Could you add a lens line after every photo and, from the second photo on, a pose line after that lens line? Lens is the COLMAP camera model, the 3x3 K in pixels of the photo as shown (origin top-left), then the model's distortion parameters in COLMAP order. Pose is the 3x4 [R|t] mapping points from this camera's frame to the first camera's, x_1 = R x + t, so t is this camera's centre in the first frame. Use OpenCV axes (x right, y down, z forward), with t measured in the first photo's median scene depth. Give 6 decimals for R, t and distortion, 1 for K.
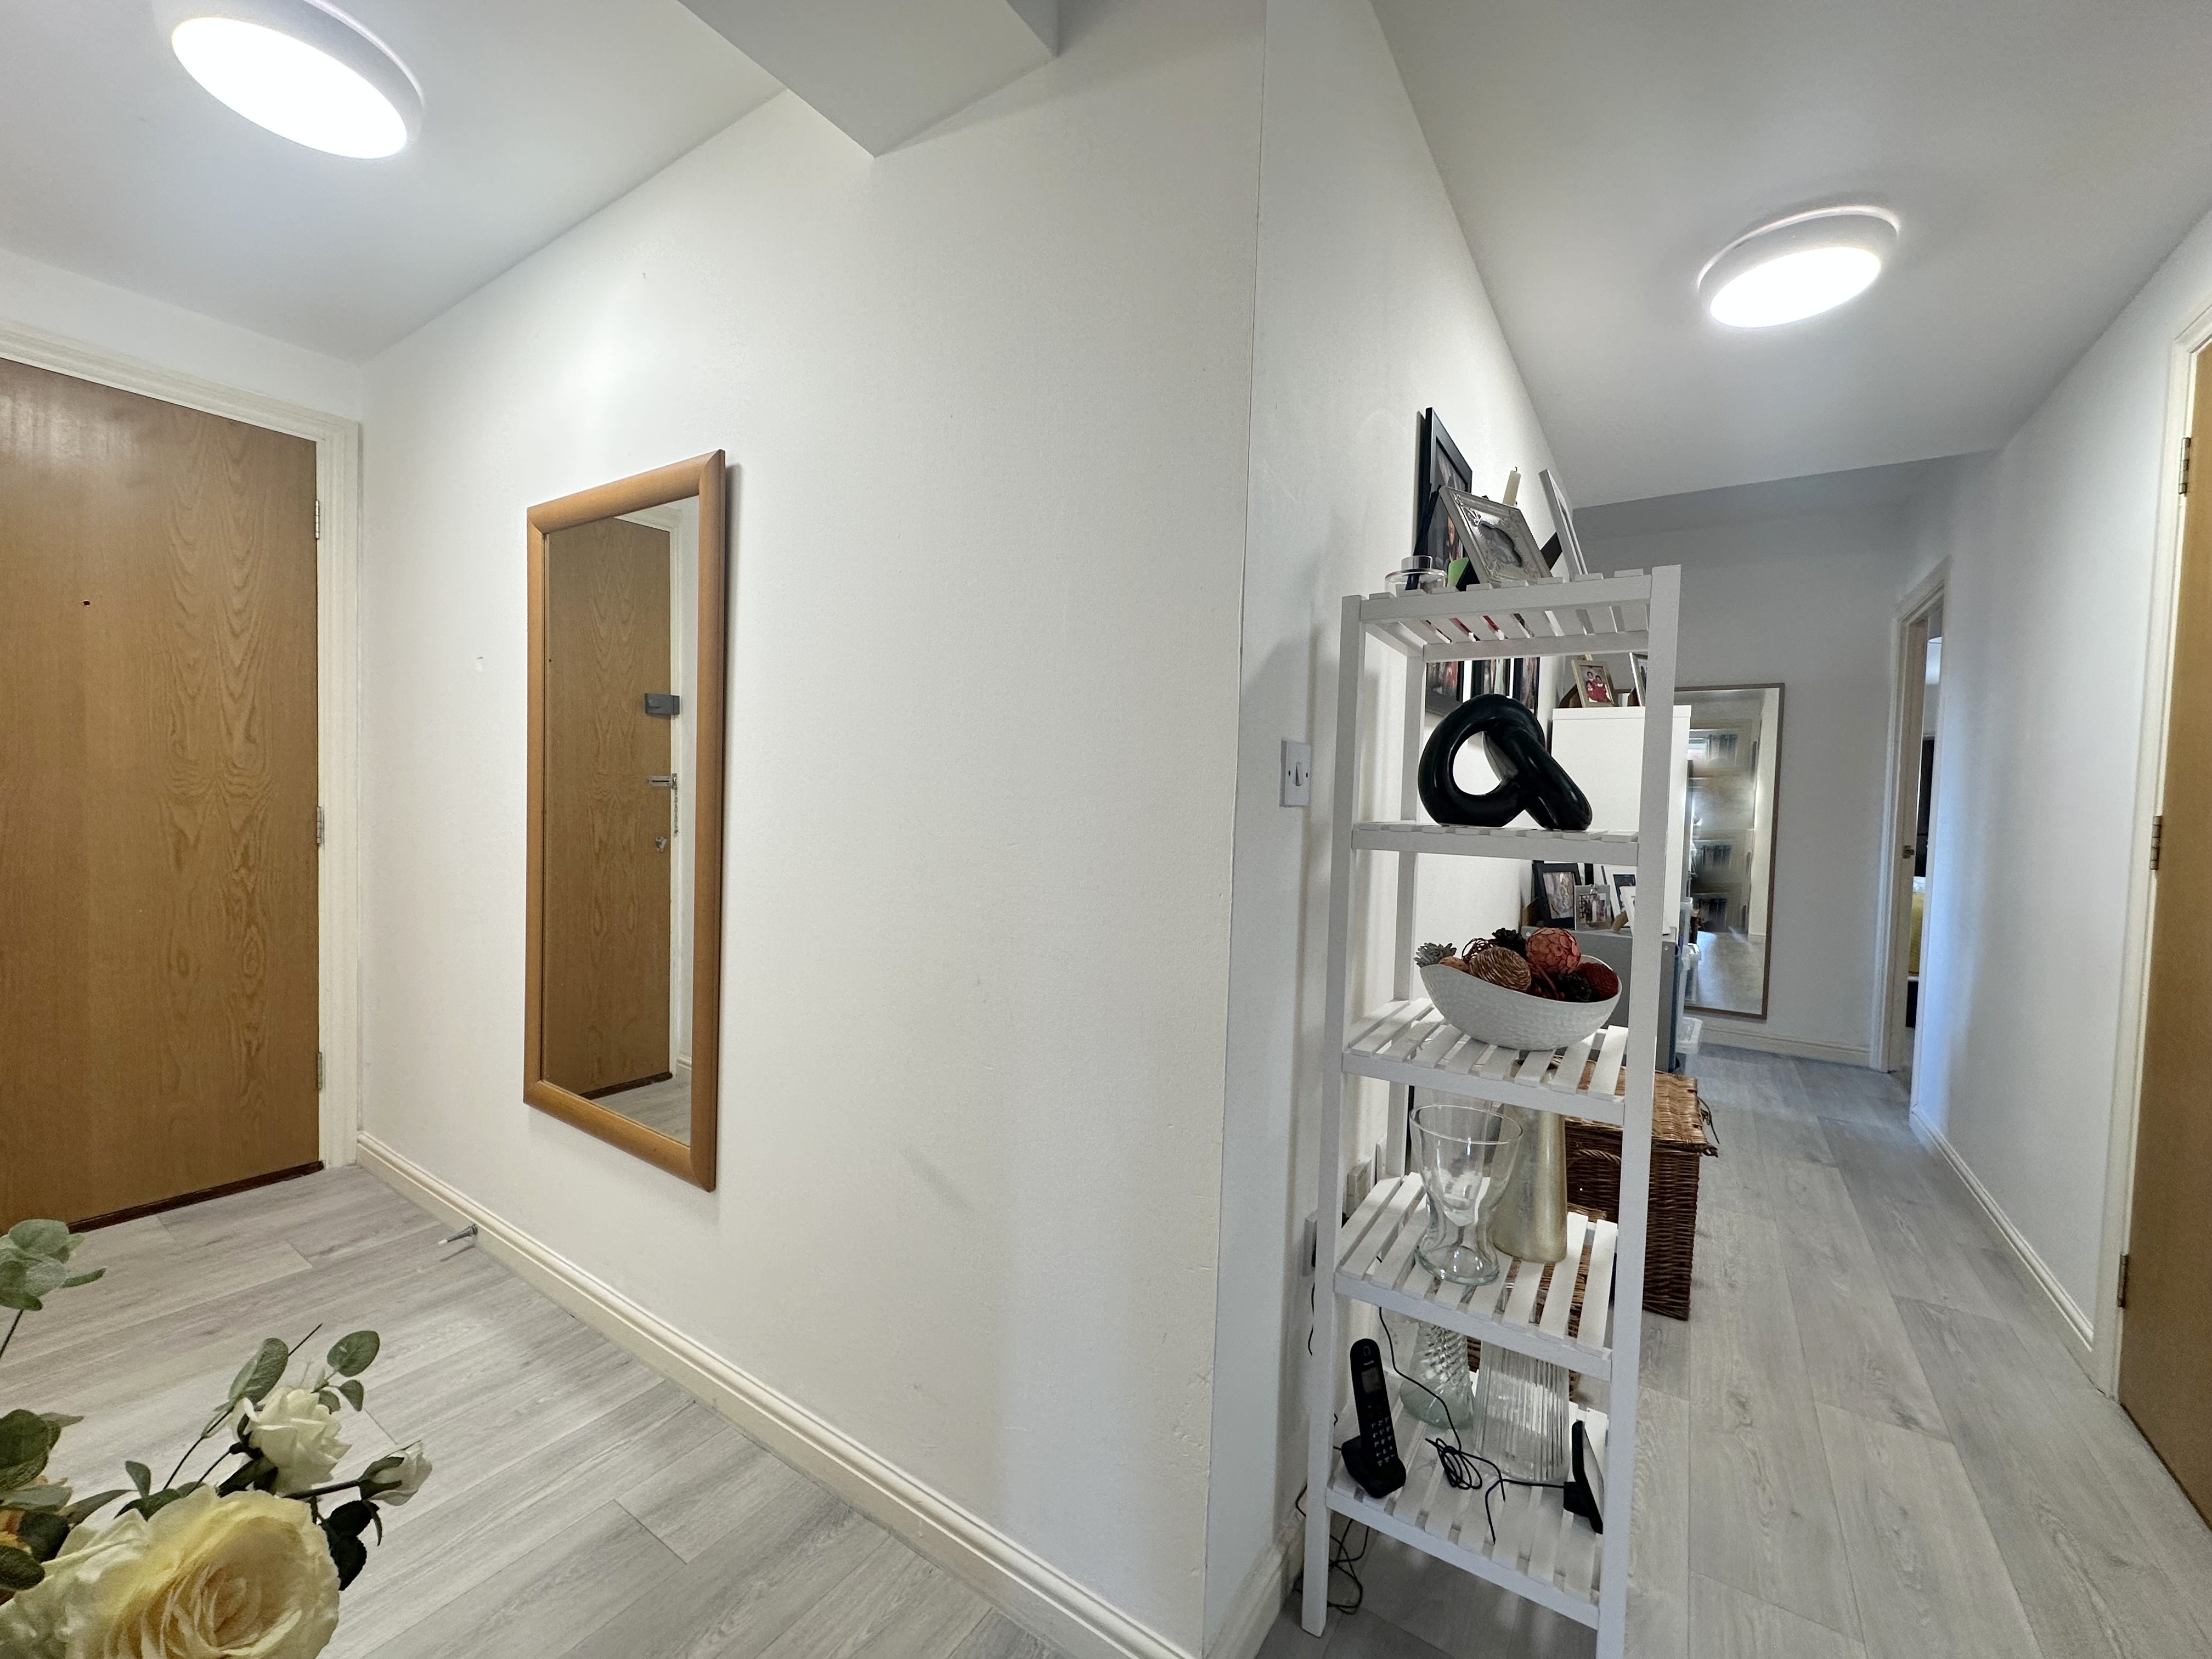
lens RADIAL K [[883.4, 0, 1106.0], [0, 883.4, 829.5], [0, 0, 1]] dist [-0.001825, 0.000640]
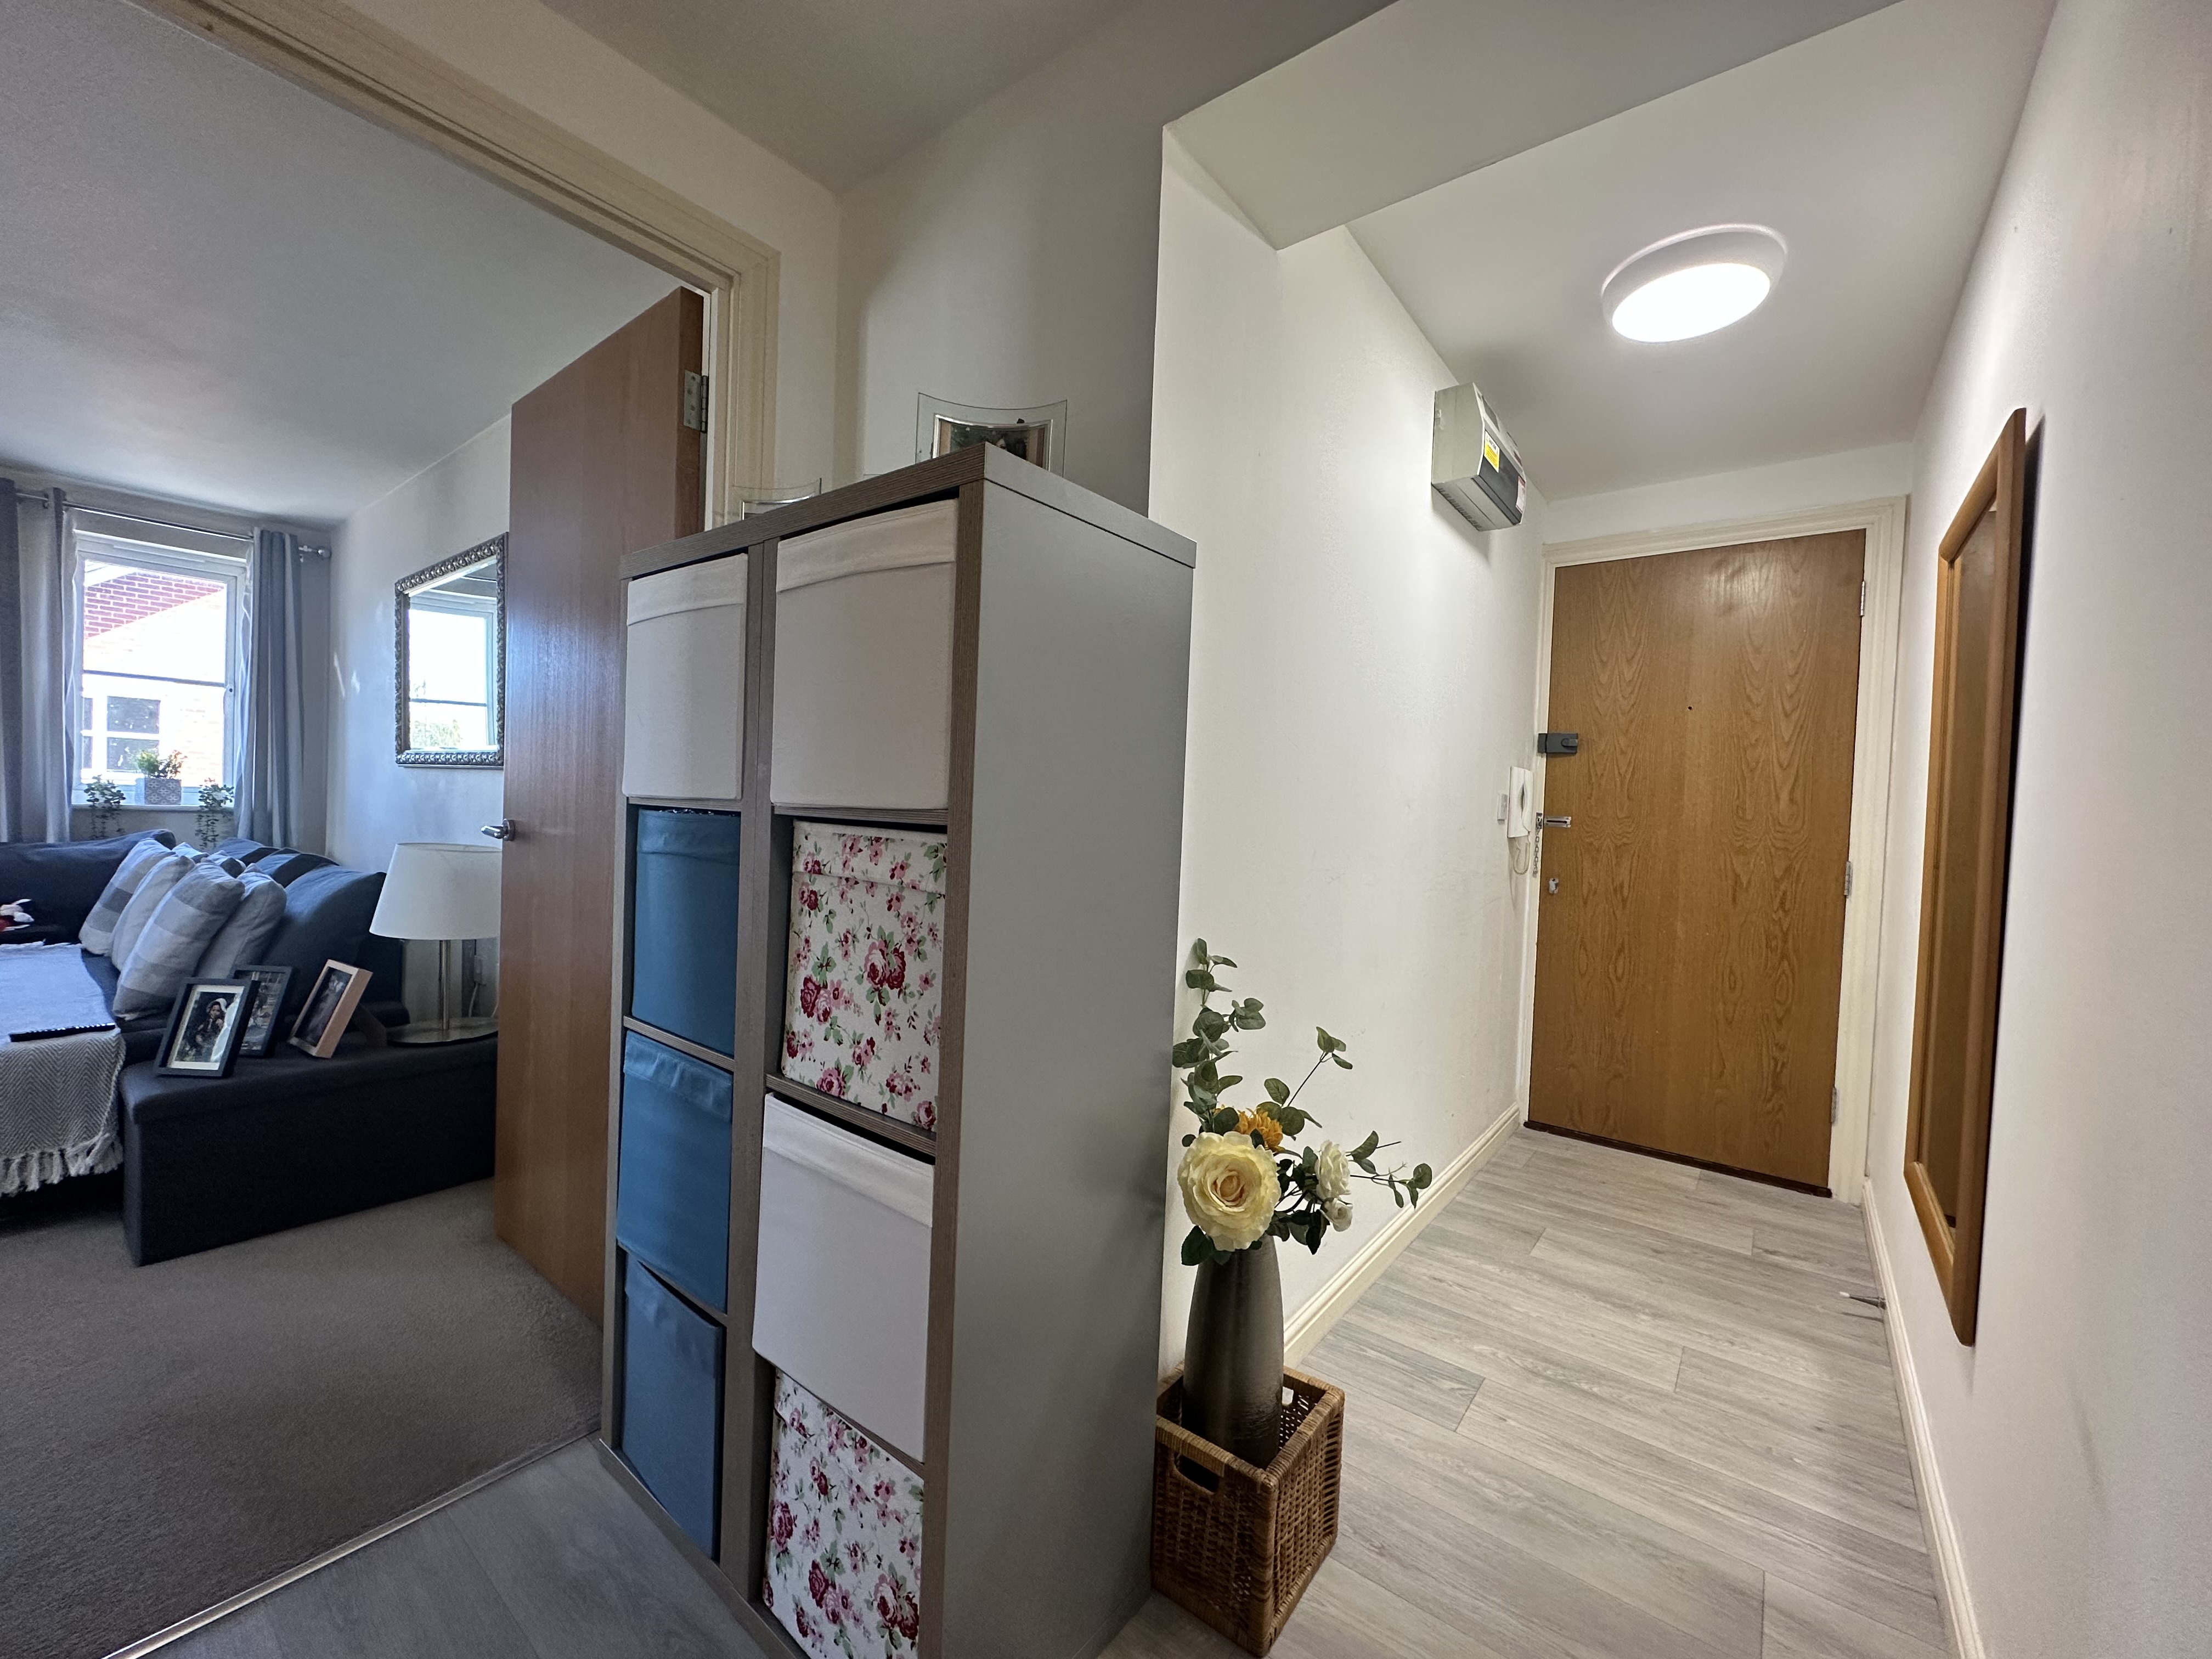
lens RADIAL K [[883.4, 0, 1106.0], [0, 883.4, 829.5], [0, 0, 1]] dist [-0.001825, 0.000640]
pose [[-0.074088, -0.010513, -0.997196, 0.318254], [-0.073833, 0.997258, -0.005029, 0.009953], [0.994515, 0.073253, -0.074661, 0.209267]]
